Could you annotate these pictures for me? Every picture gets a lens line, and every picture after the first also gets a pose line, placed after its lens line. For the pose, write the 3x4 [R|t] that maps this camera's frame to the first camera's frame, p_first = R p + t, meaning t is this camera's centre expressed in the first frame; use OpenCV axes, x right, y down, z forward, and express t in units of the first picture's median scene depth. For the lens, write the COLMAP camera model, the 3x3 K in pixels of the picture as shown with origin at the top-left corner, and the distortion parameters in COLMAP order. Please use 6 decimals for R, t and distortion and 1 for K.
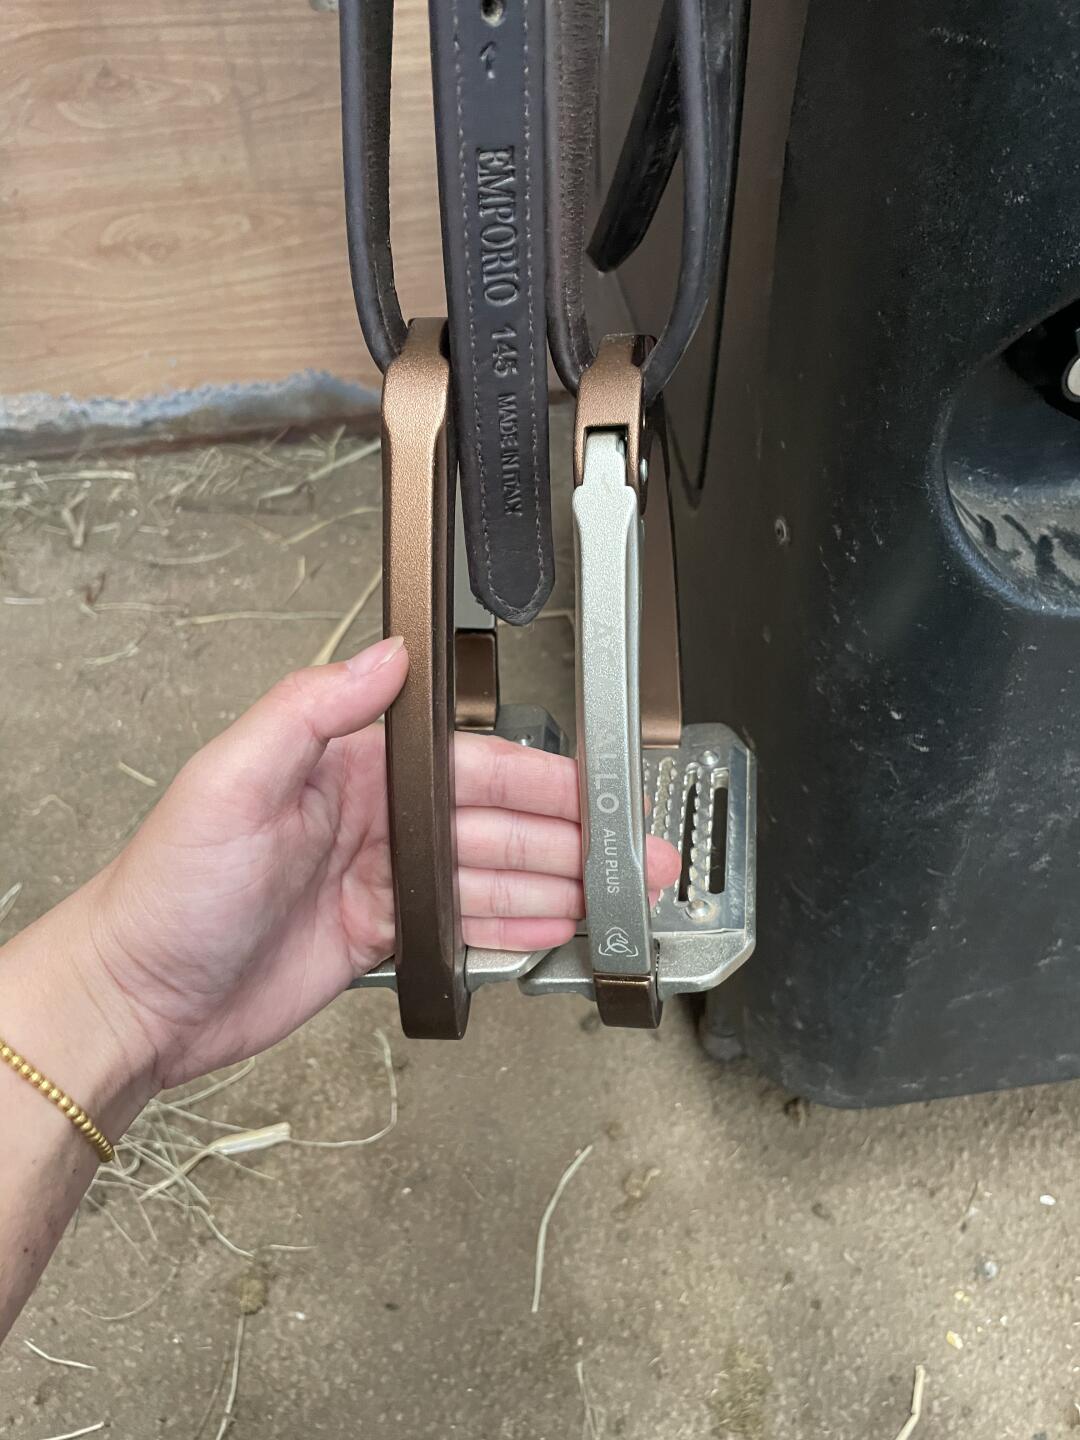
lens RADIAL K [[1109.5, 0, 537.0], [0, 1109.5, 717.6], [0, 0, 1]] dist [0.060942, -0.093540]
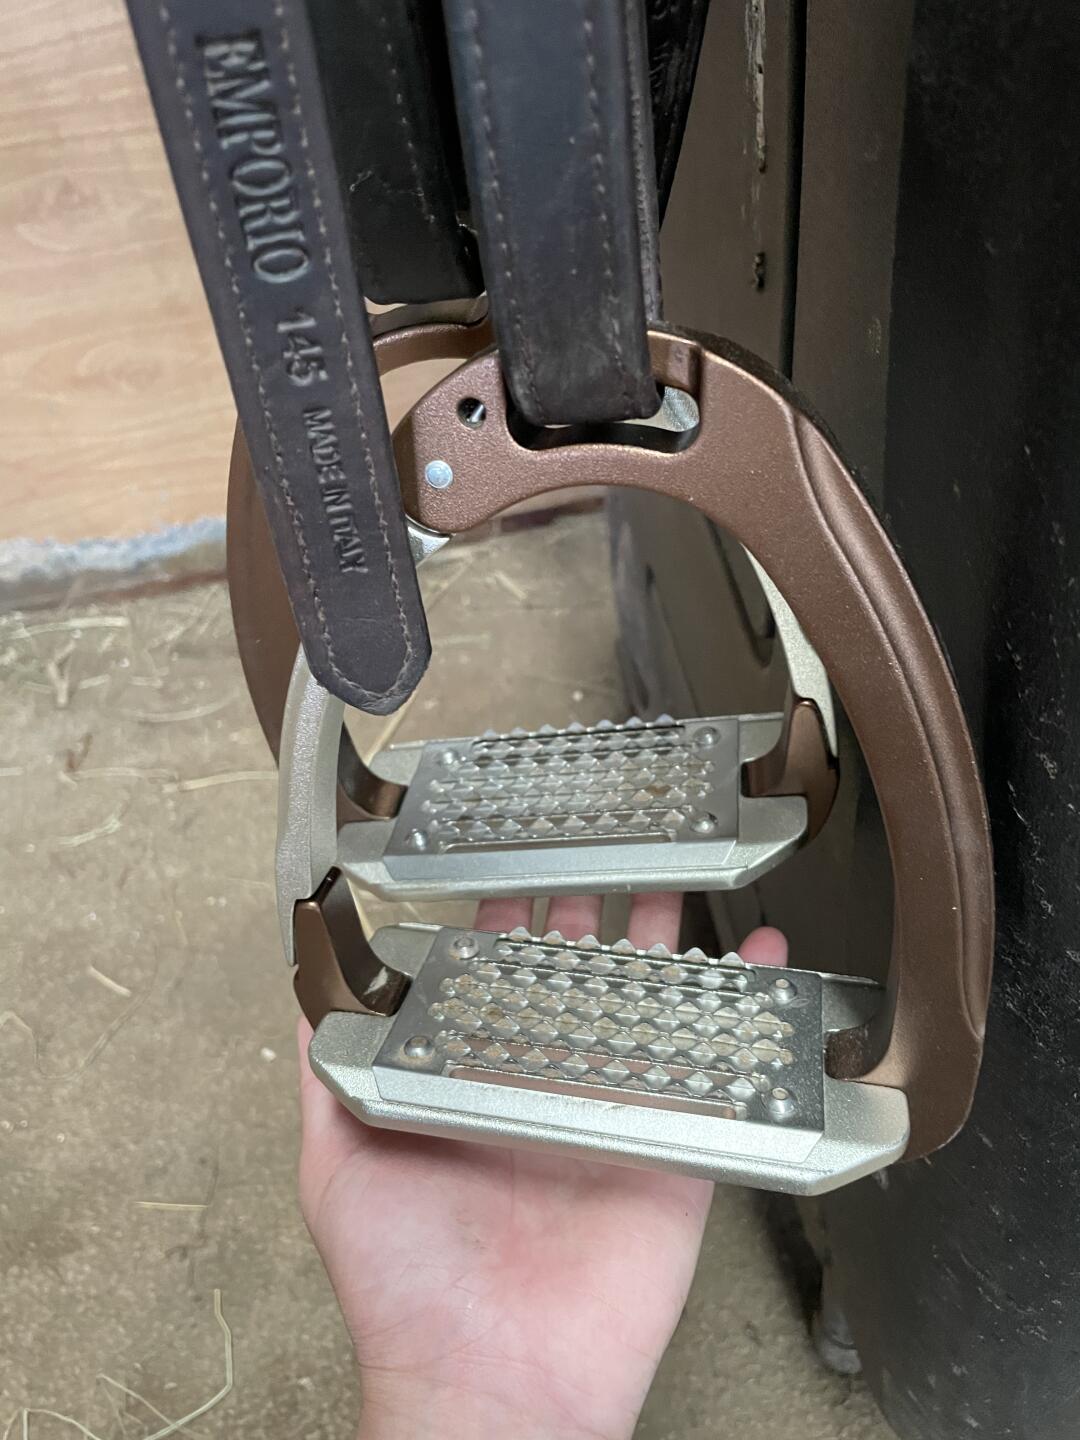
lens RADIAL K [[1109.5, 0, 535.4], [0, 1109.5, 714.8], [0, 0, 1]] dist [0.060942, -0.093540]
pose [[0.996757, -0.054462, -0.059245, 0.027992], [0.049090, 0.994854, -0.088629, -0.074291], [0.063767, 0.085433, 0.994301, 0.214559]]
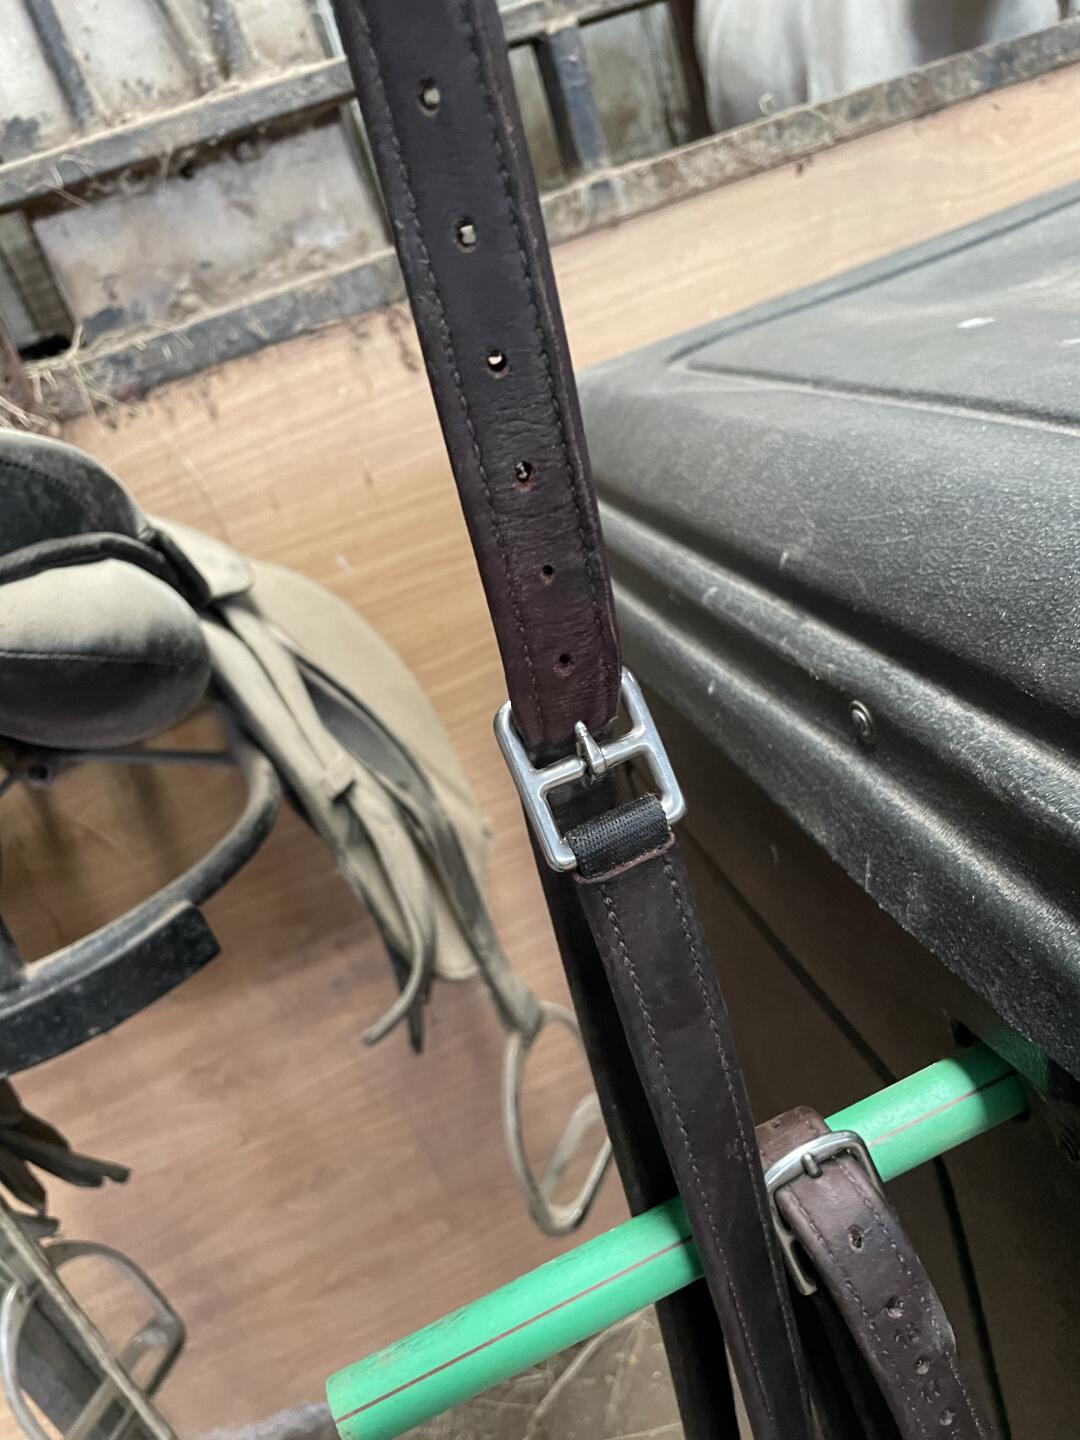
lens RADIAL K [[1109.5, 0, 538.3], [0, 1109.5, 723.7], [0, 0, 1]] dist [0.060942, -0.093540]
pose [[0.958260, -0.284947, 0.023315, -0.065903], [0.272588, 0.886007, -0.375084, -0.642581], [0.086221, 0.365783, 0.926698, -0.372813]]
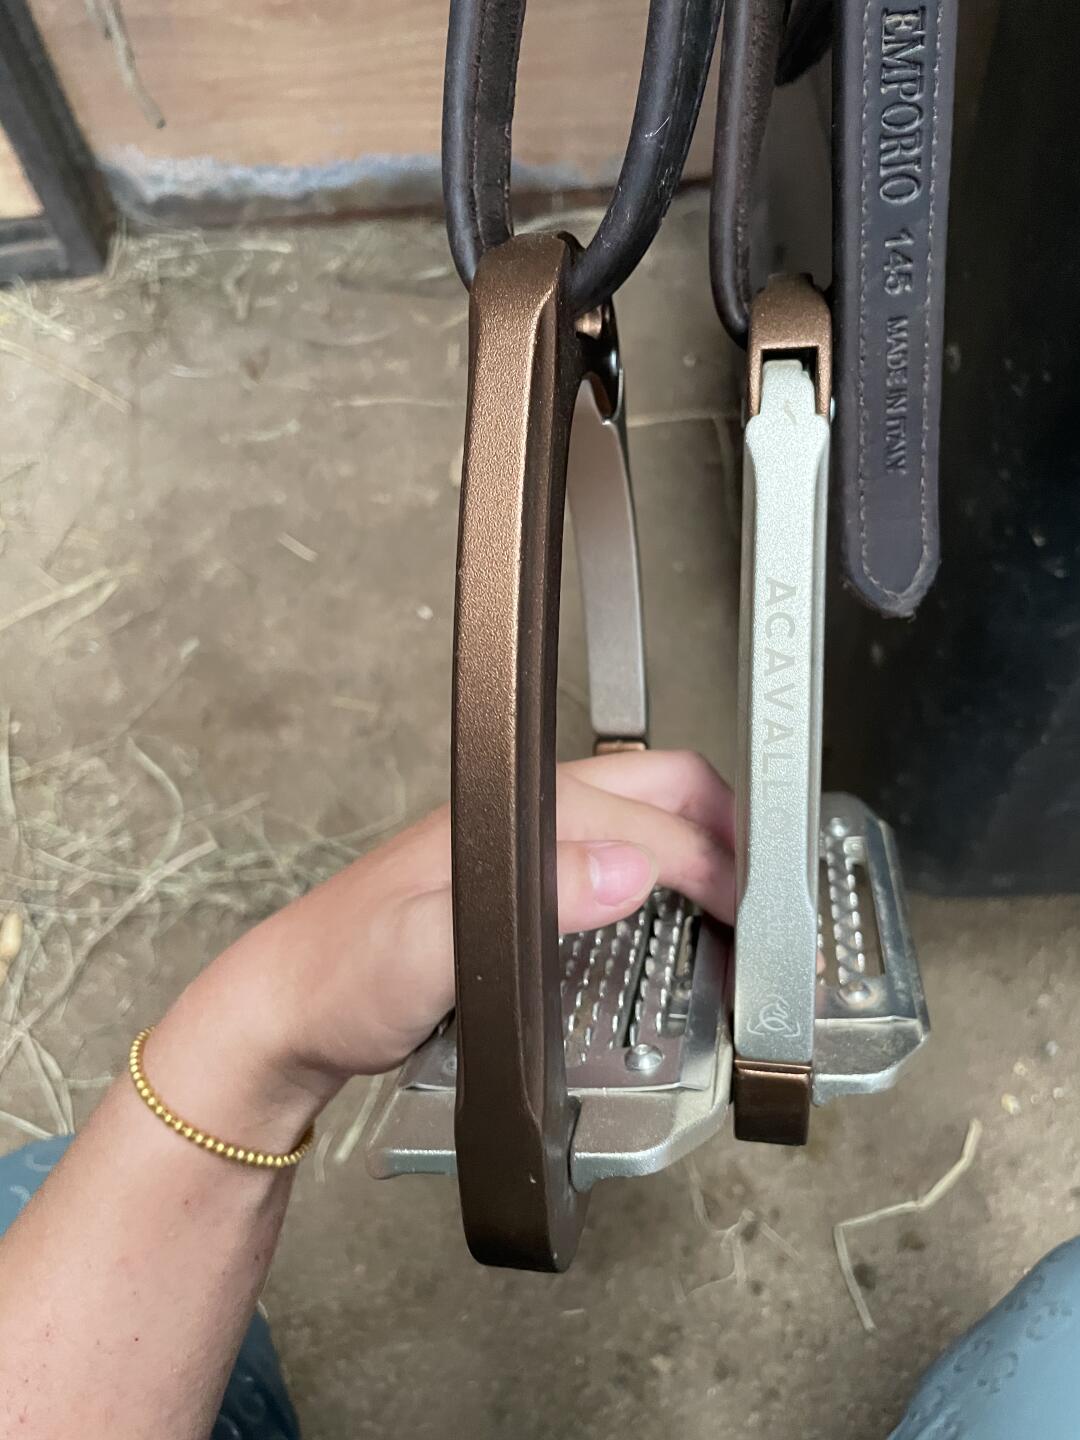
lens RADIAL K [[1109.5, 0, 544.3], [0, 1109.5, 713.3], [0, 0, 1]] dist [0.060942, -0.093540]
pose [[0.993039, 0.081970, -0.084589, -0.024822], [-0.065704, 0.981510, 0.179782, -0.000589], [0.097762, -0.172973, 0.980063, -0.071549]]
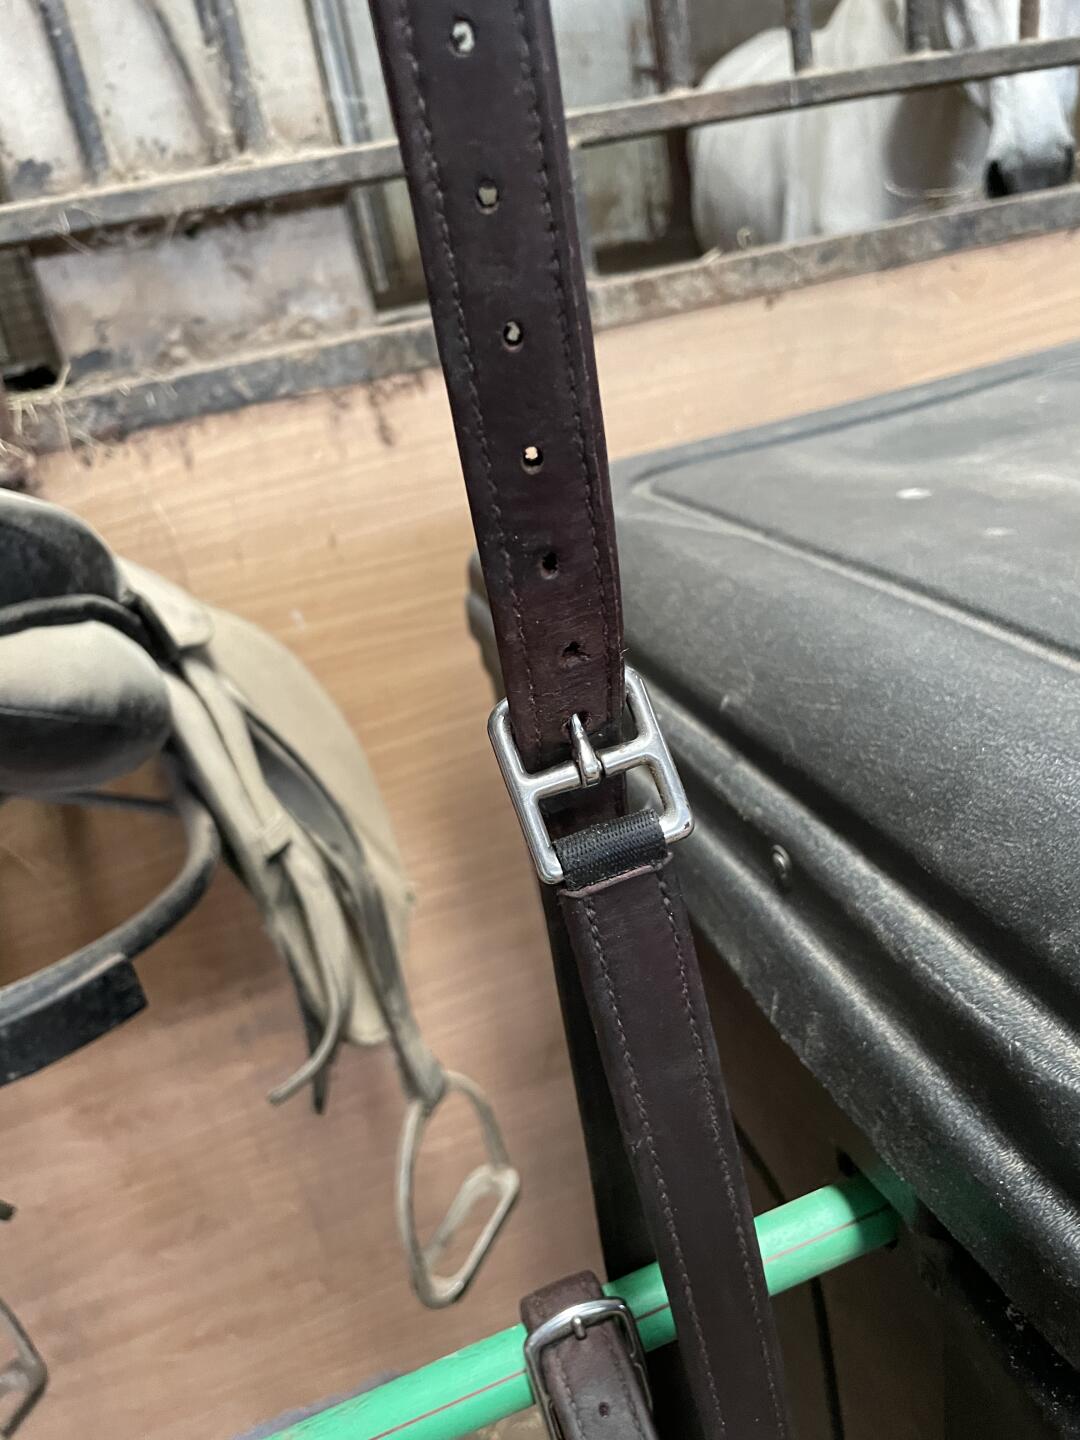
lens RADIAL K [[1109.5, 0, 535.1], [0, 1109.5, 715.7], [0, 0, 1]] dist [0.060942, -0.093540]
pose [[0.978947, -0.179487, 0.097198, -0.073748], [0.203678, 0.890160, -0.407592, -0.655173], [-0.013364, 0.418808, 0.907977, -0.421636]]
